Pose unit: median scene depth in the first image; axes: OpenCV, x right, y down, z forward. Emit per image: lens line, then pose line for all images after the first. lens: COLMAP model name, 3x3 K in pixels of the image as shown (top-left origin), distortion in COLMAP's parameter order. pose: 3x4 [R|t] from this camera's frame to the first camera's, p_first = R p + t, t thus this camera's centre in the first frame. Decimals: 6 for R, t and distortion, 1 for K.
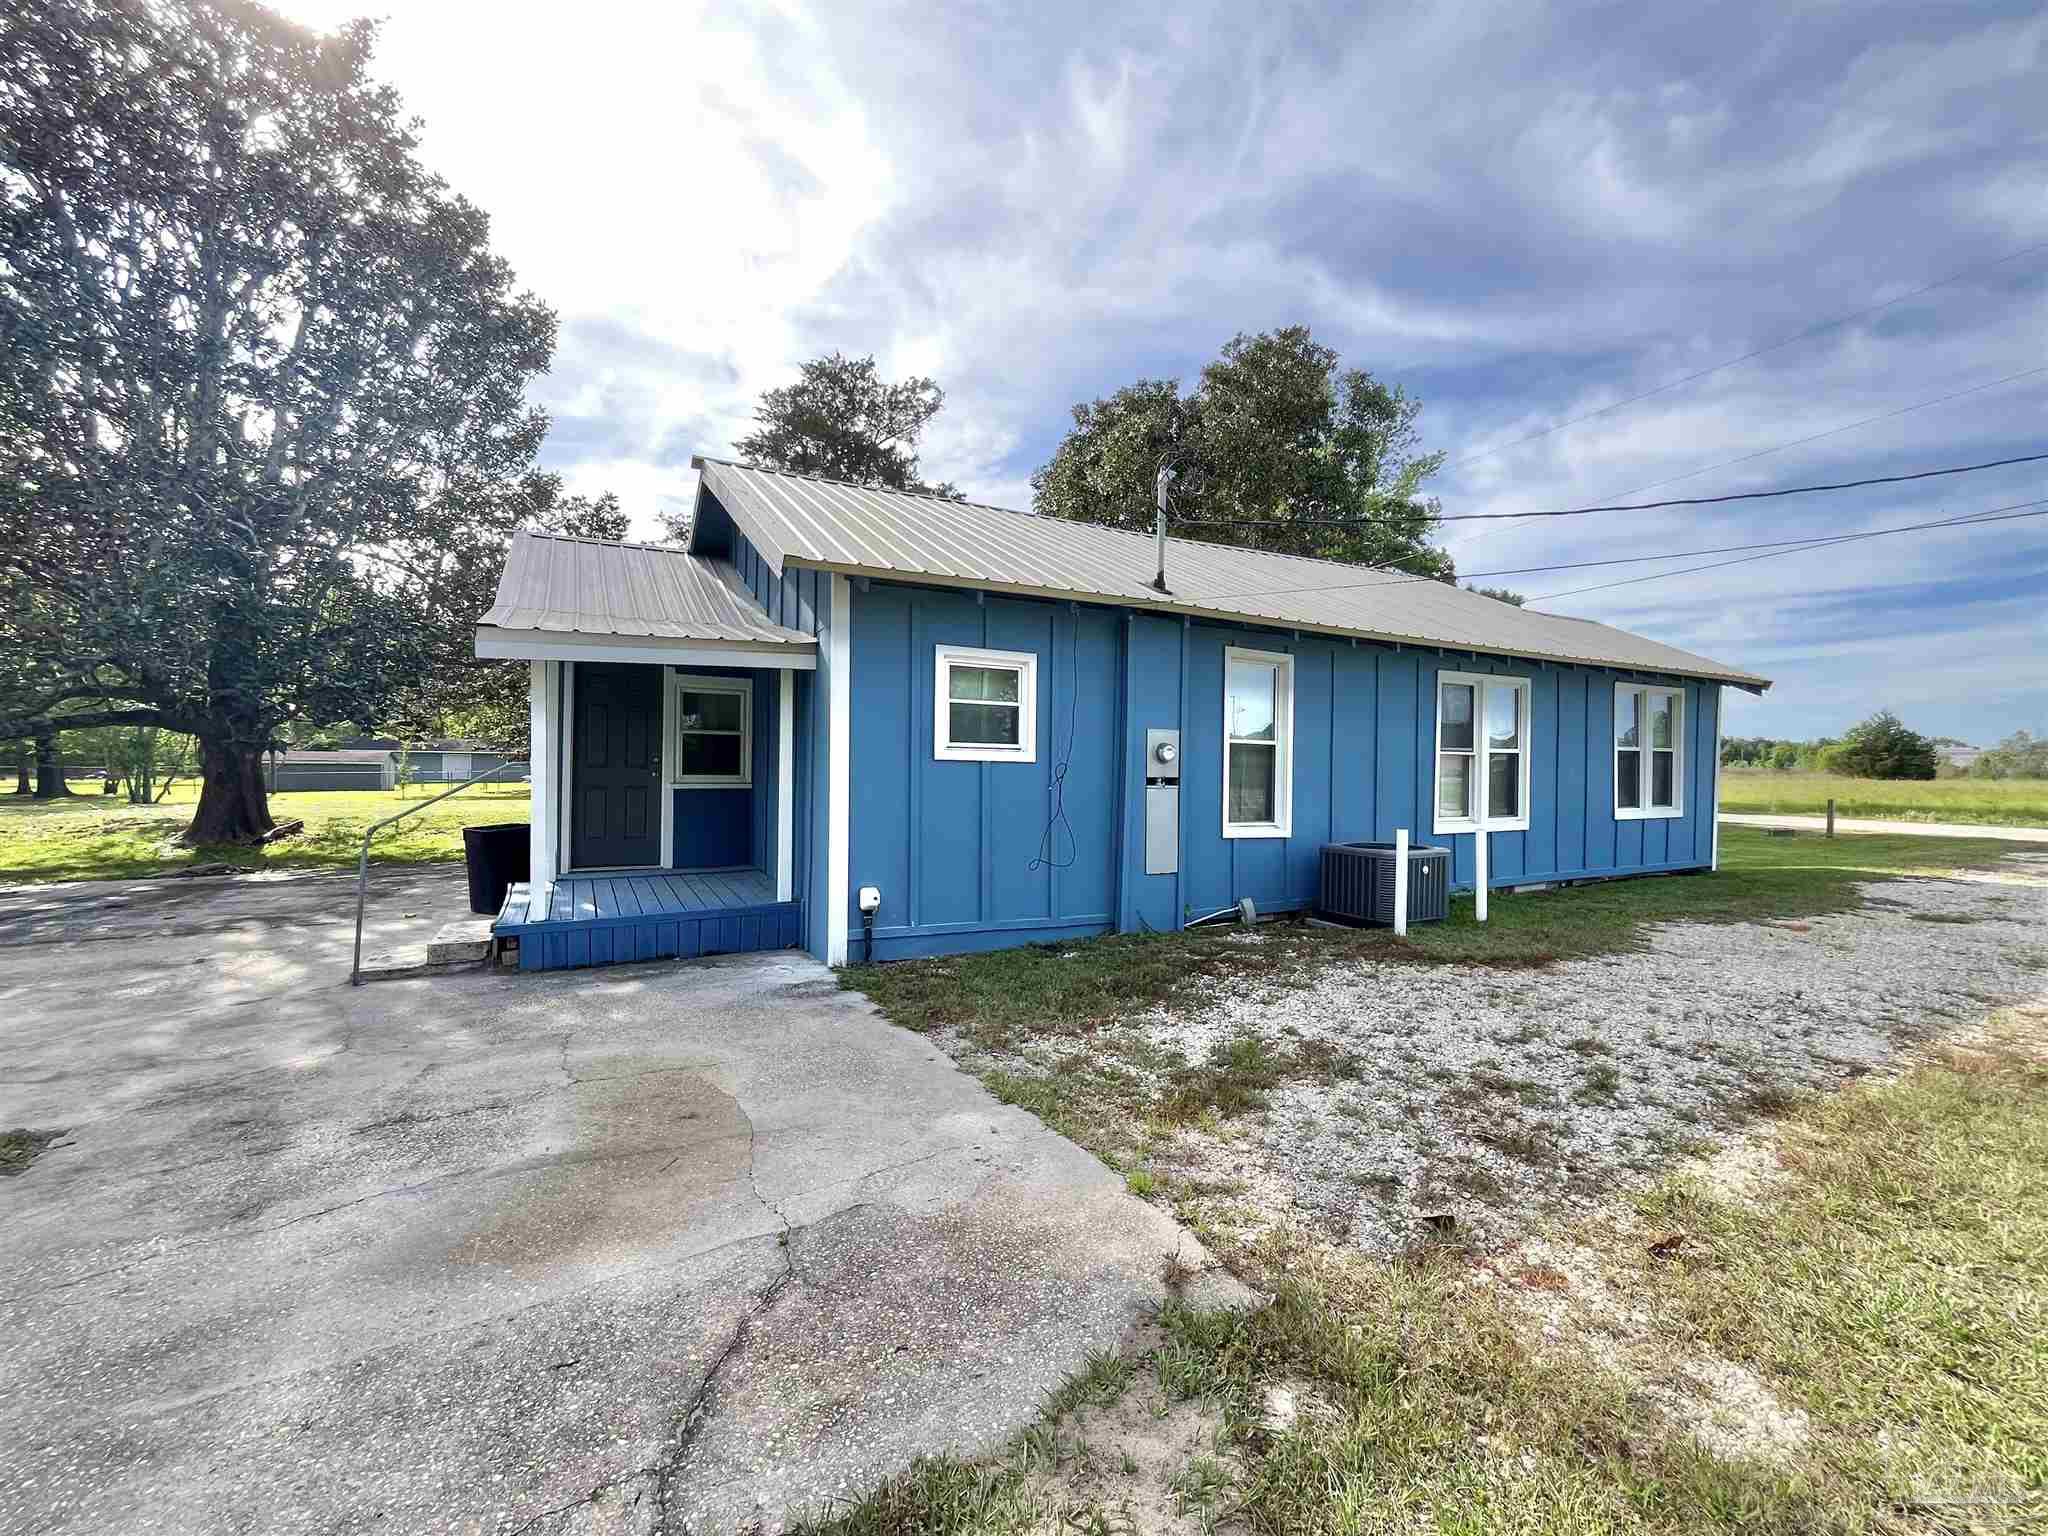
lens RADIAL K [[832.5, 0, 1032.6], [0, 832.5, 764.7], [0, 0, 1]] dist [-0.014257, -0.000429]
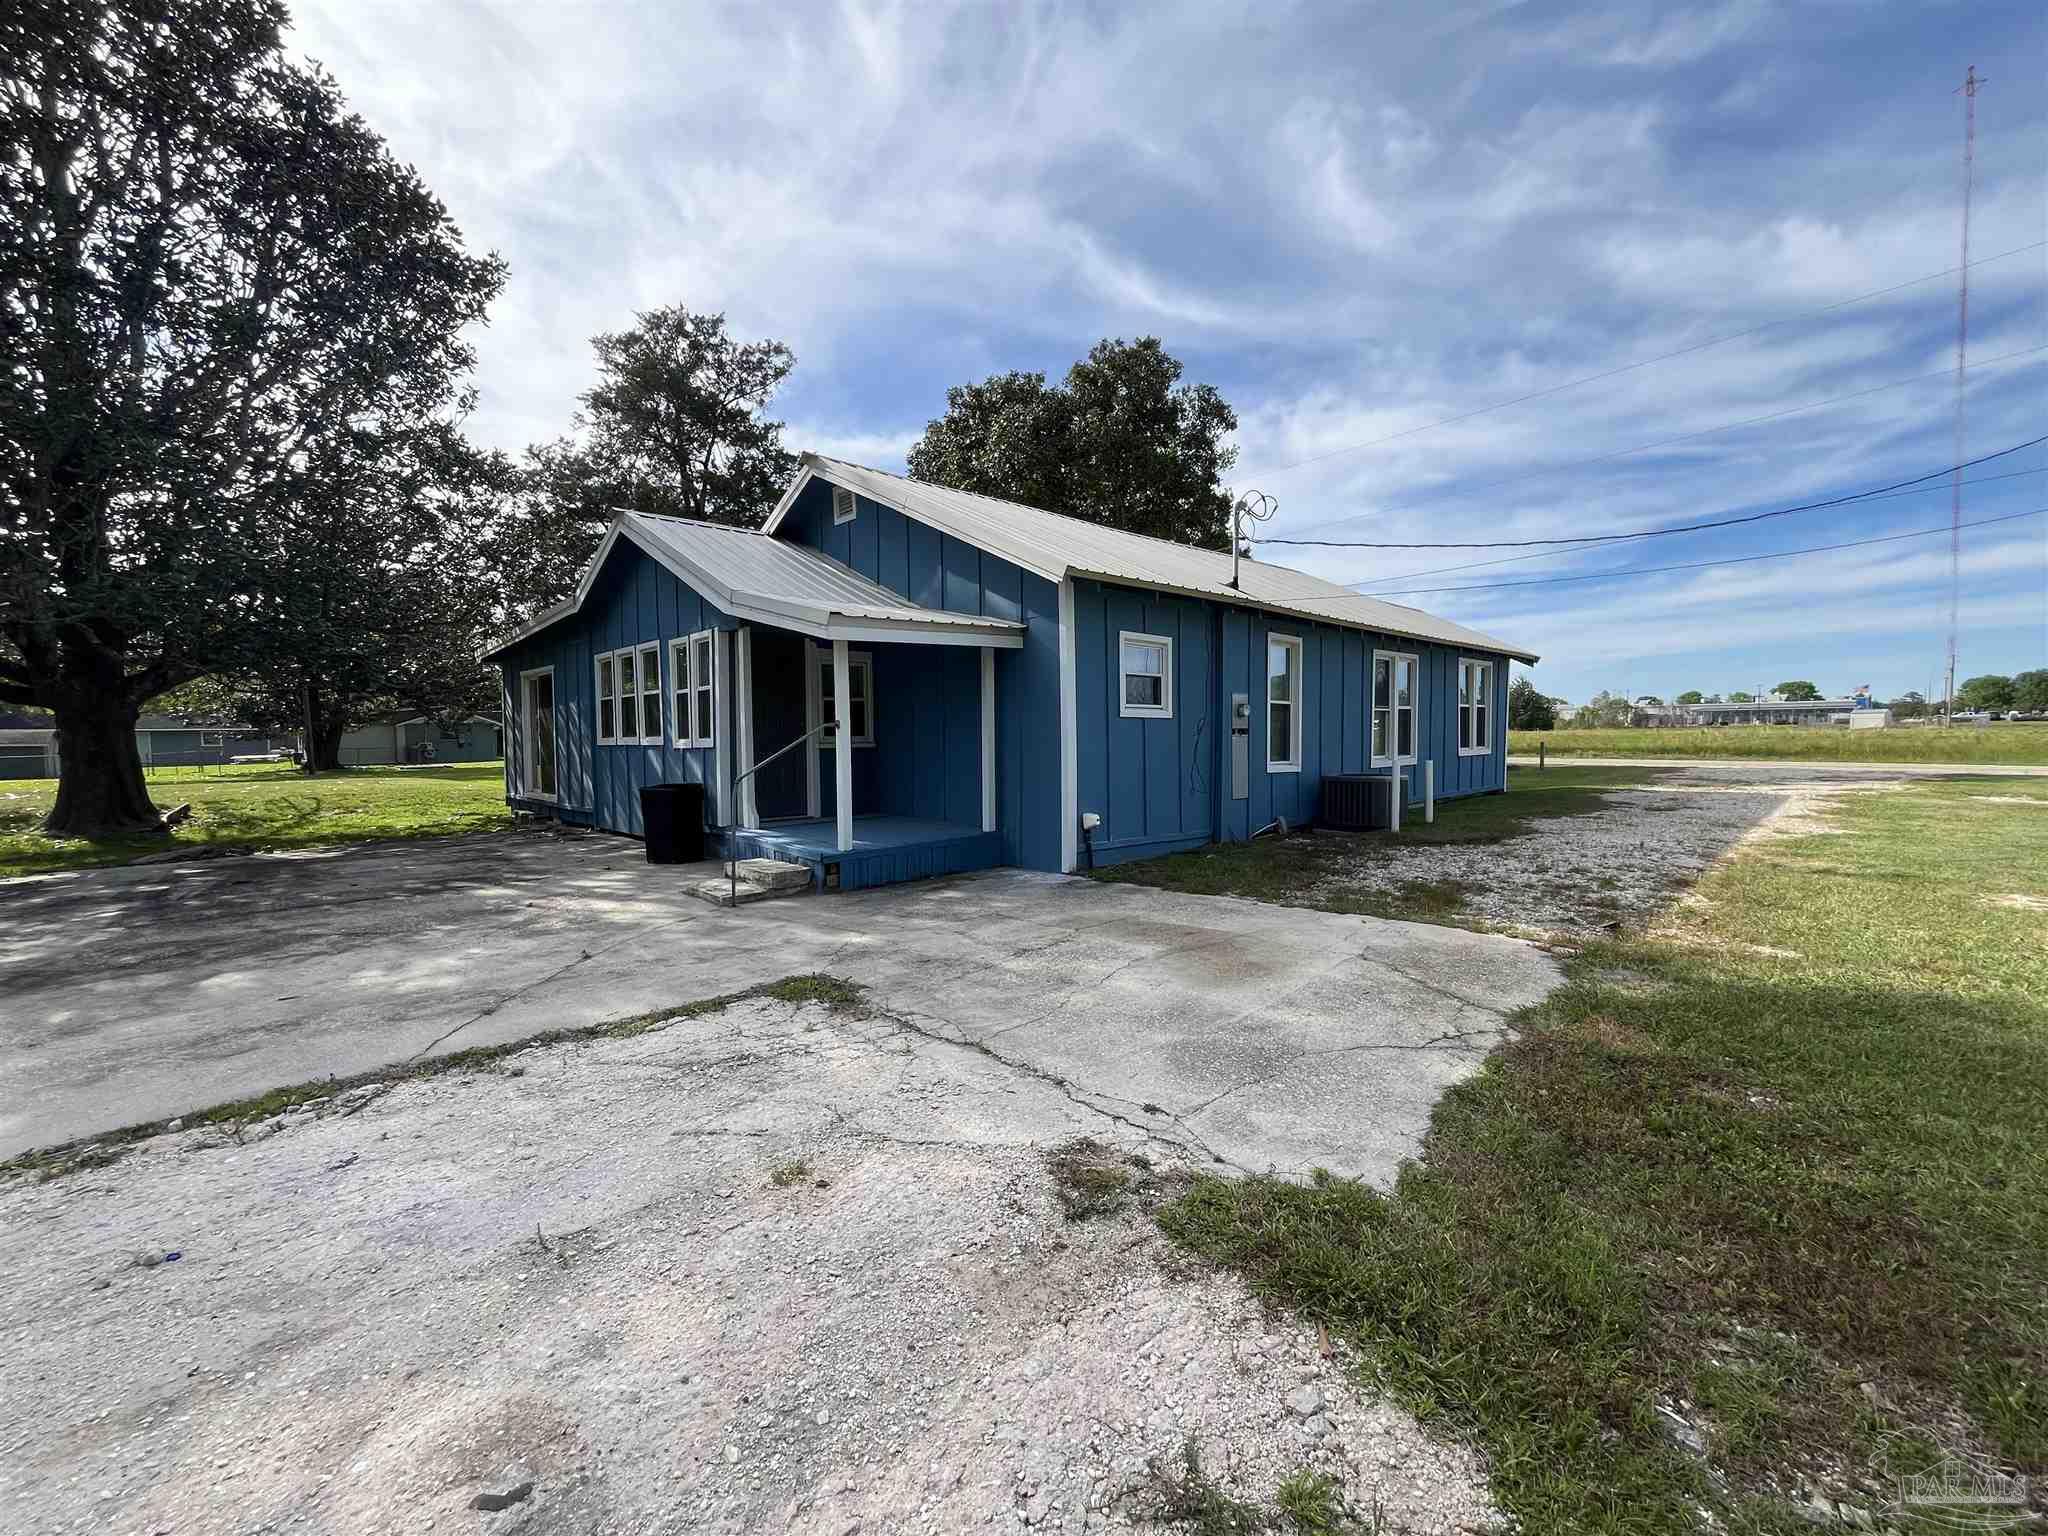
lens RADIAL K [[832.5, 0, 1010.4], [0, 832.5, 778.0], [0, 0, 1]] dist [-0.014257, -0.000429]
pose [[0.967523, -0.034228, 0.250454, -0.302839], [0.020073, 0.998065, 0.058856, 0.004585], [-0.251984, -0.051917, 0.966338, -0.124575]]
